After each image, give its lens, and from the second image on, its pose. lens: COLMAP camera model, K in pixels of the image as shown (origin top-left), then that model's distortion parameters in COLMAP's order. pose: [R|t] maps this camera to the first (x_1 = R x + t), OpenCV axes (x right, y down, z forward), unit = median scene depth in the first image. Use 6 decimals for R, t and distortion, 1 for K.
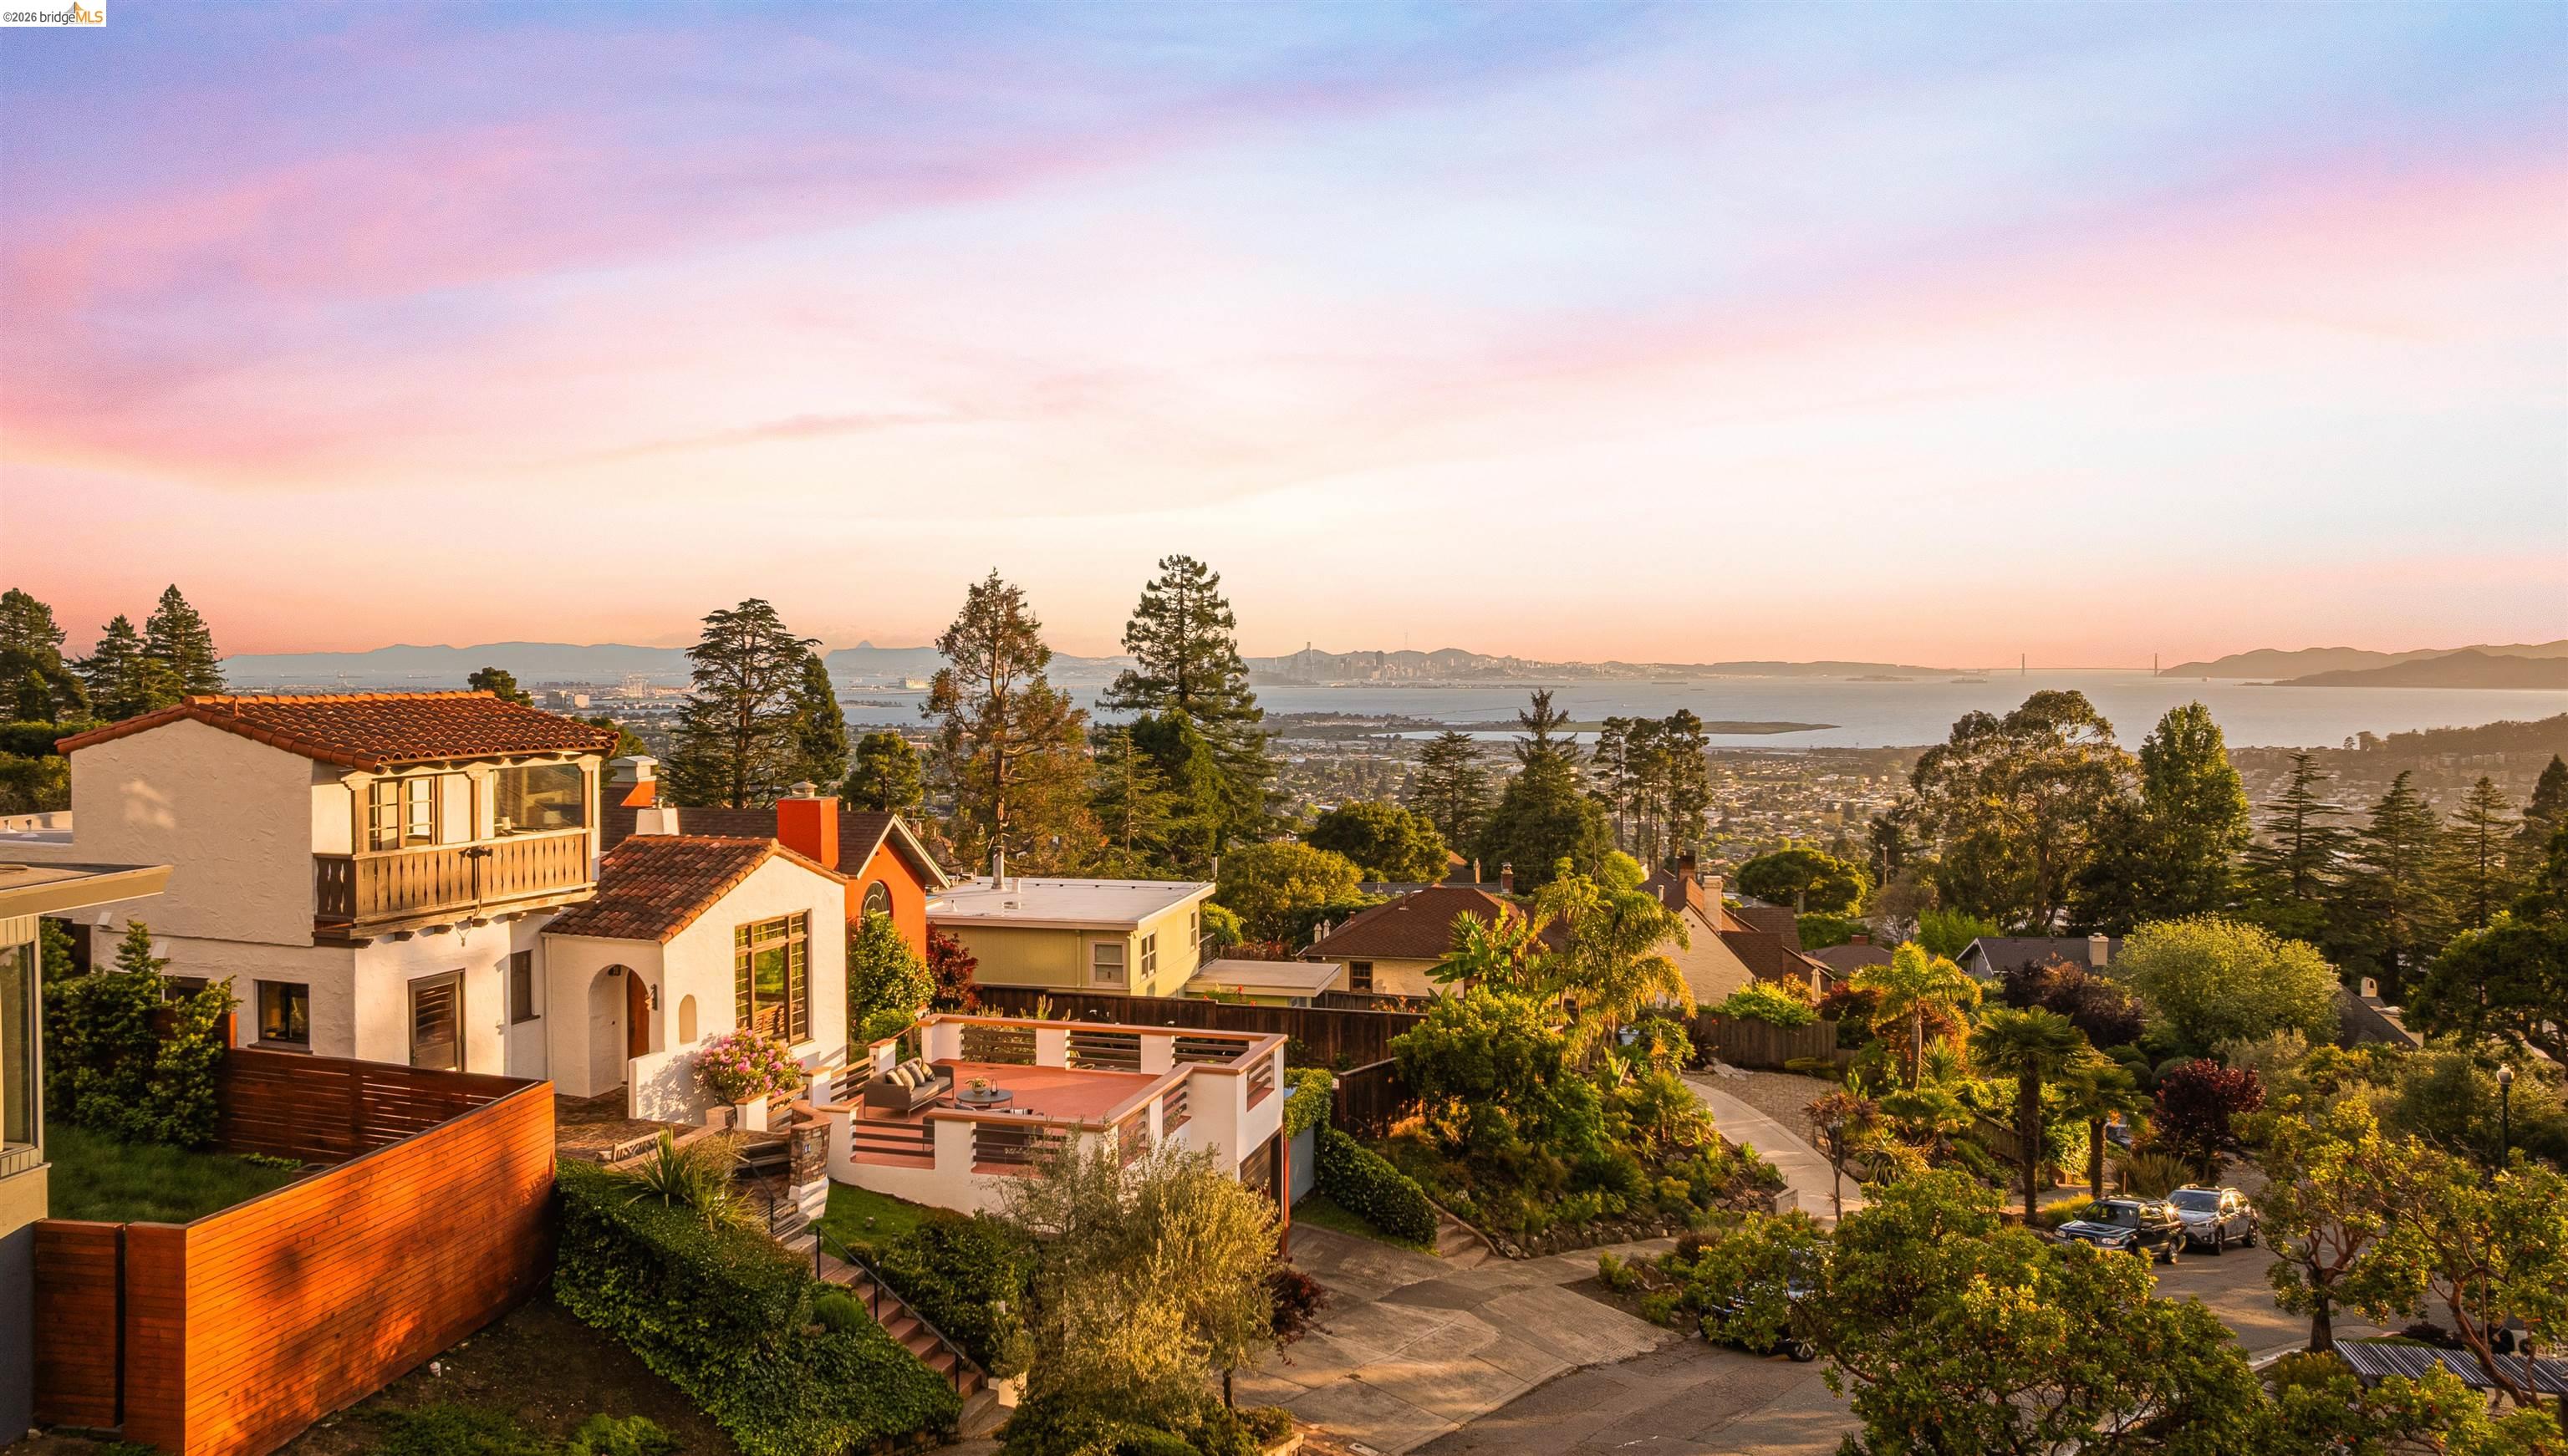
lens RADIAL K [[1886.6, 0, 1236.2], [0, 1886.6, 727.1], [0, 0, 1]] dist [0.010157, -0.076790]
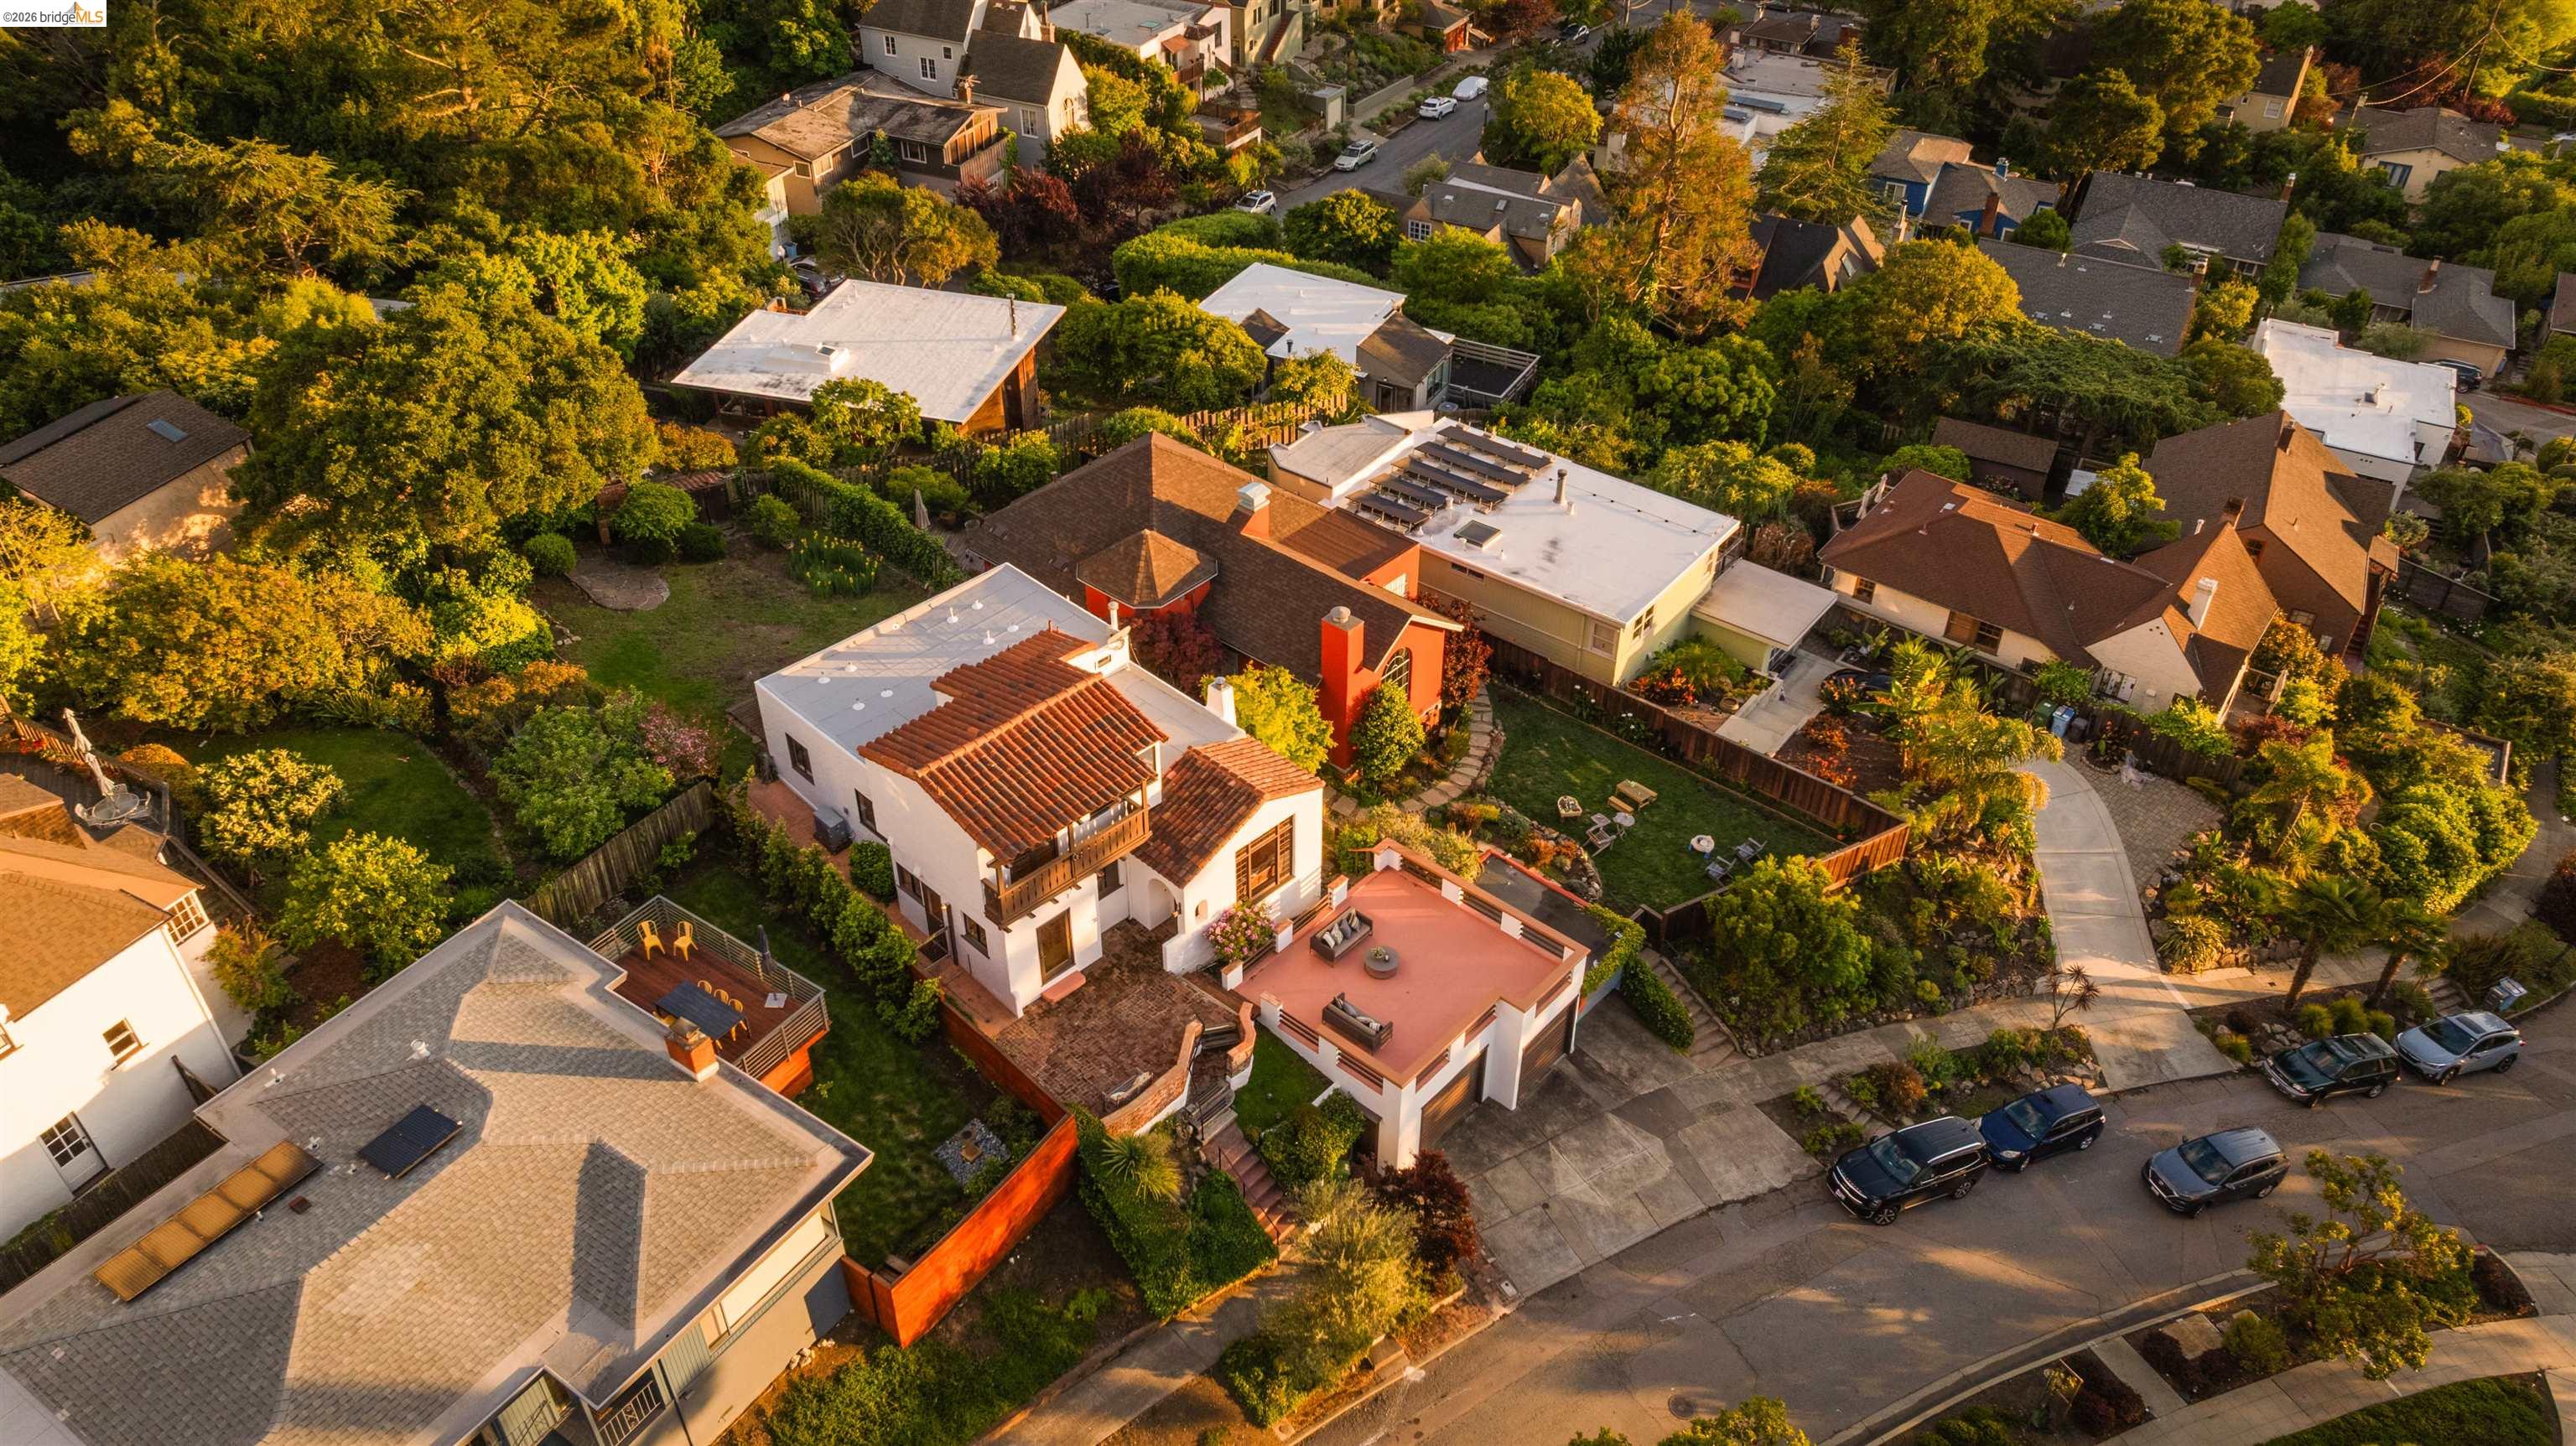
lens RADIAL K [[1819.6, 0, 1298.8], [0, 1819.6, 728.8], [0, 0, 1]] dist [-0.018264, -0.004617]
pose [[0.912187, 0.256265, -0.319755, 0.096159], [-0.022526, 0.810499, 0.585306, -0.337973], [0.409155, -0.526706, 0.745100, -0.030392]]
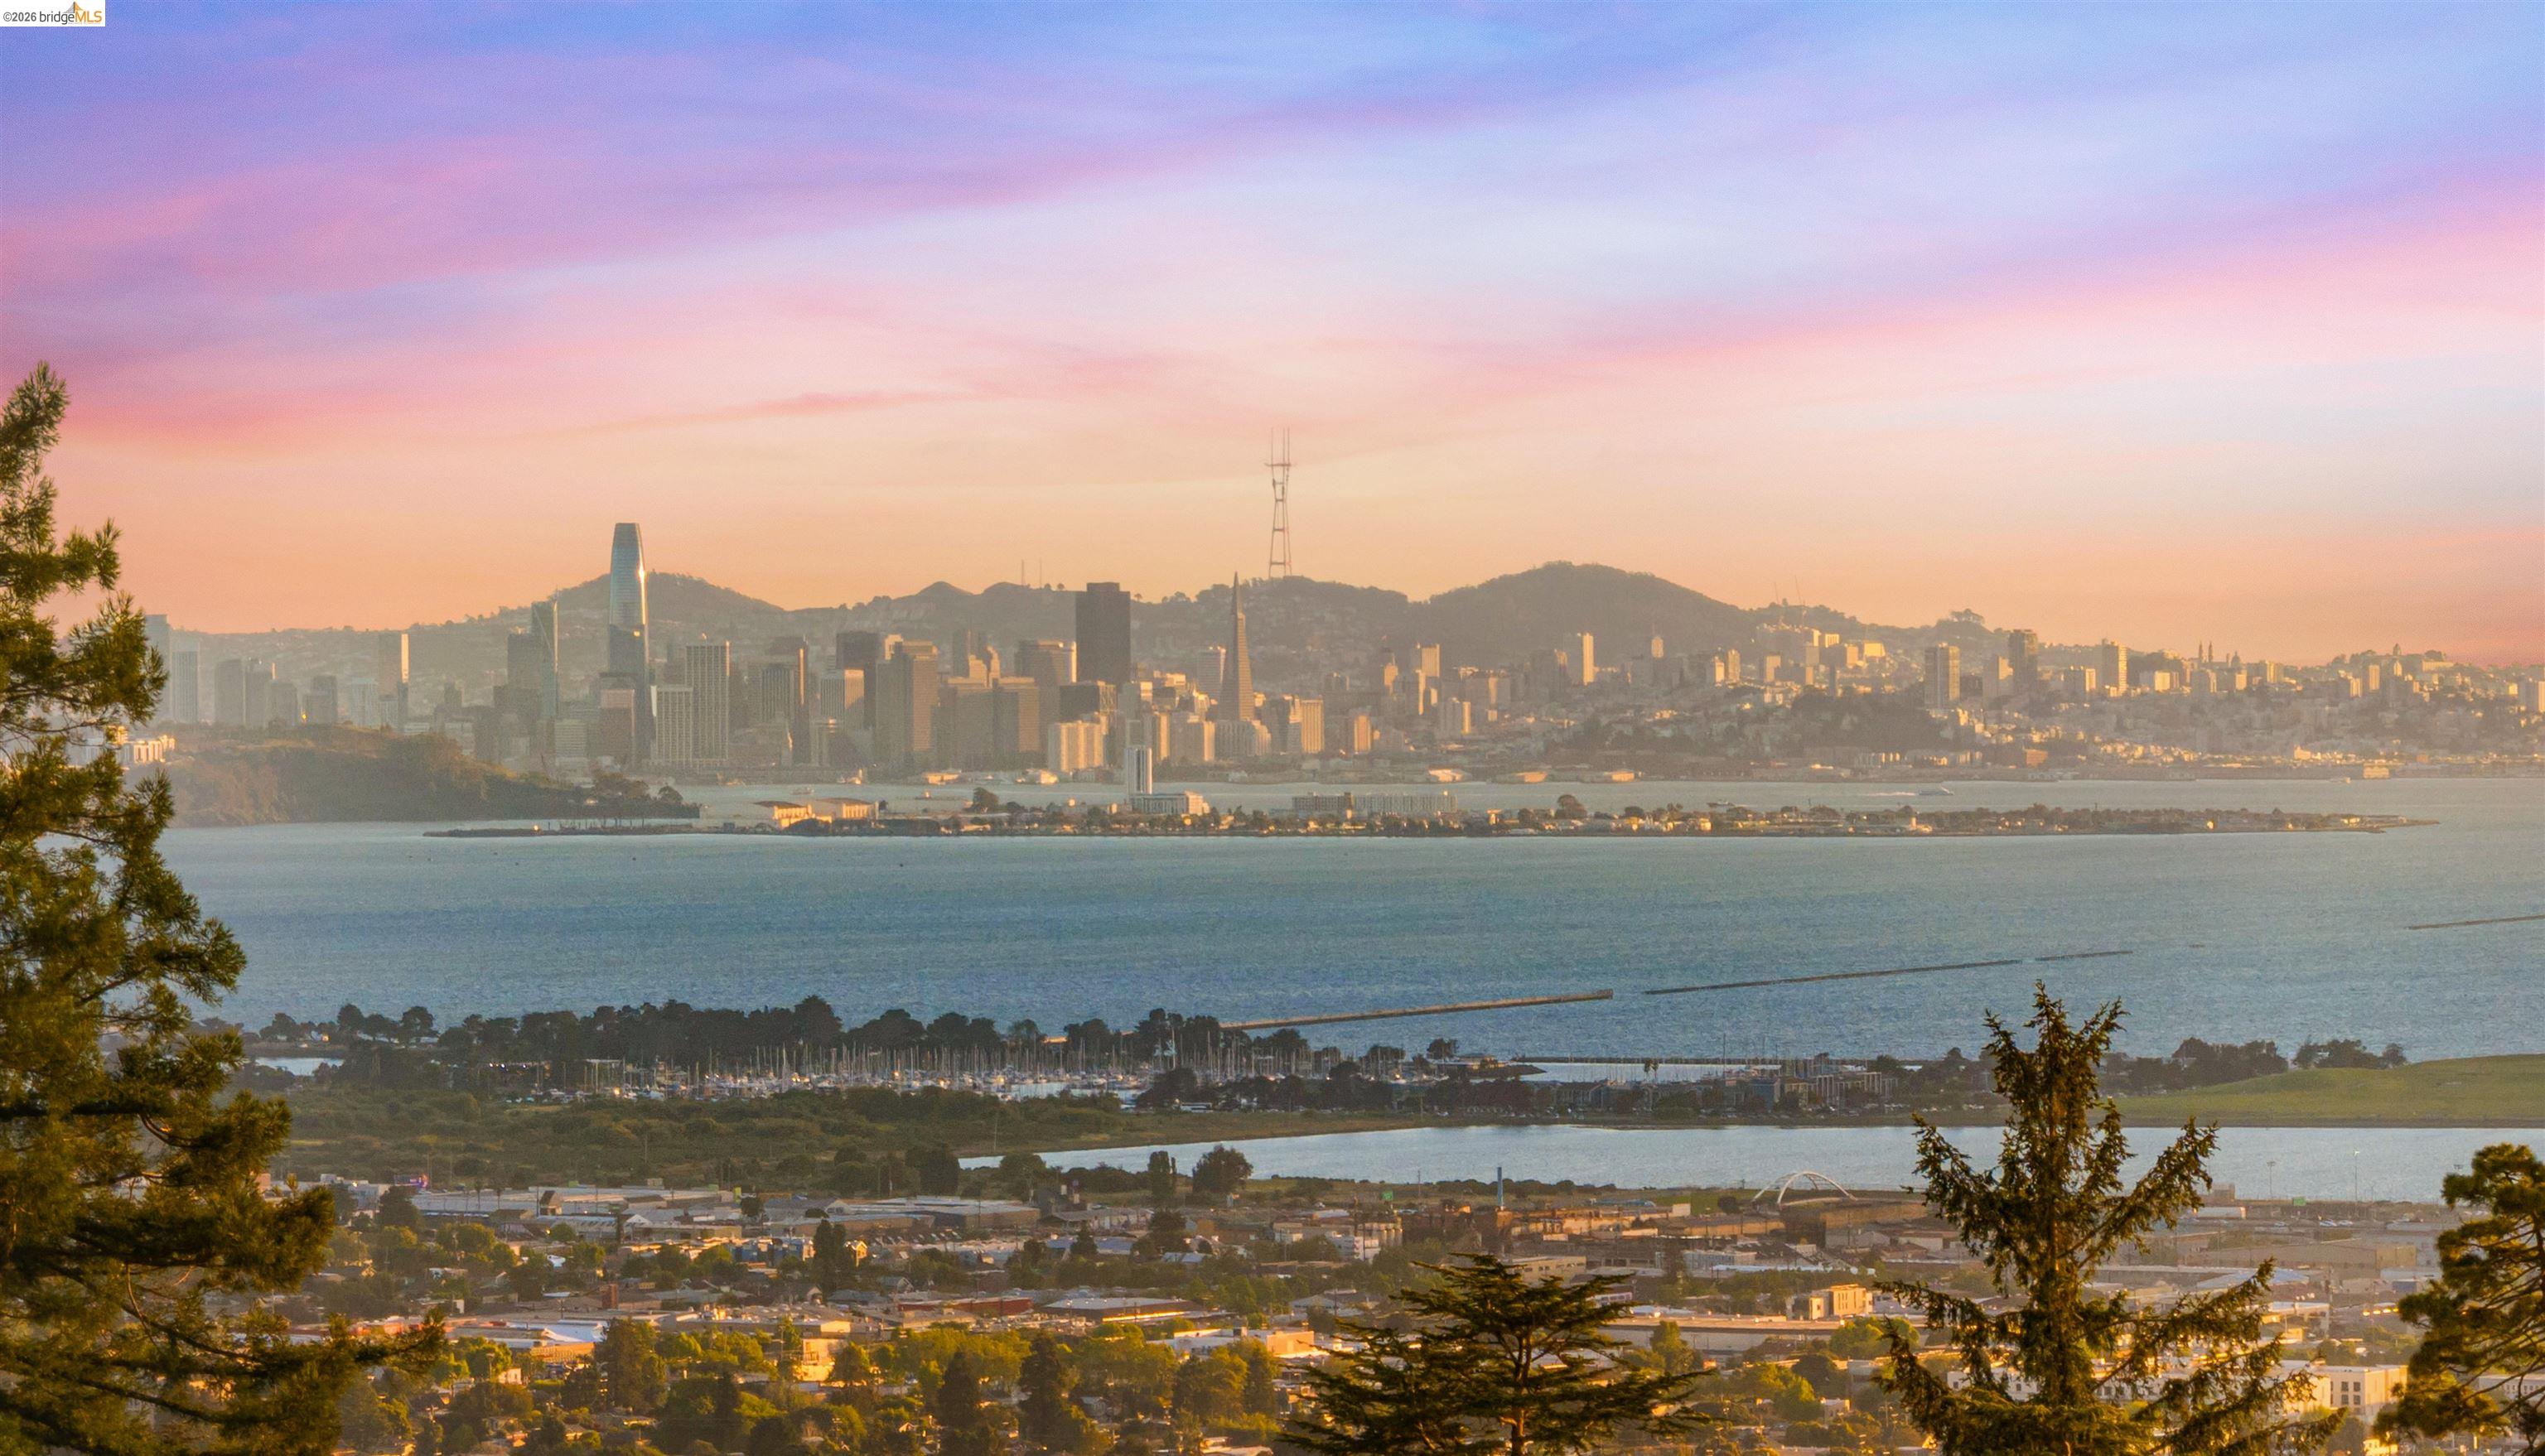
lens RADIAL K [[12750.3, 0, 1272.5], [0, 12750.3, 728.0], [0, 0, 1]] dist [0.096828, -2.465835]
pose [[0.996026, -0.004260, 0.088955, -0.005388], [0.006813, 0.999573, -0.028408, -0.035970], [-0.088796, 0.028901, 0.995630, -0.239177]]
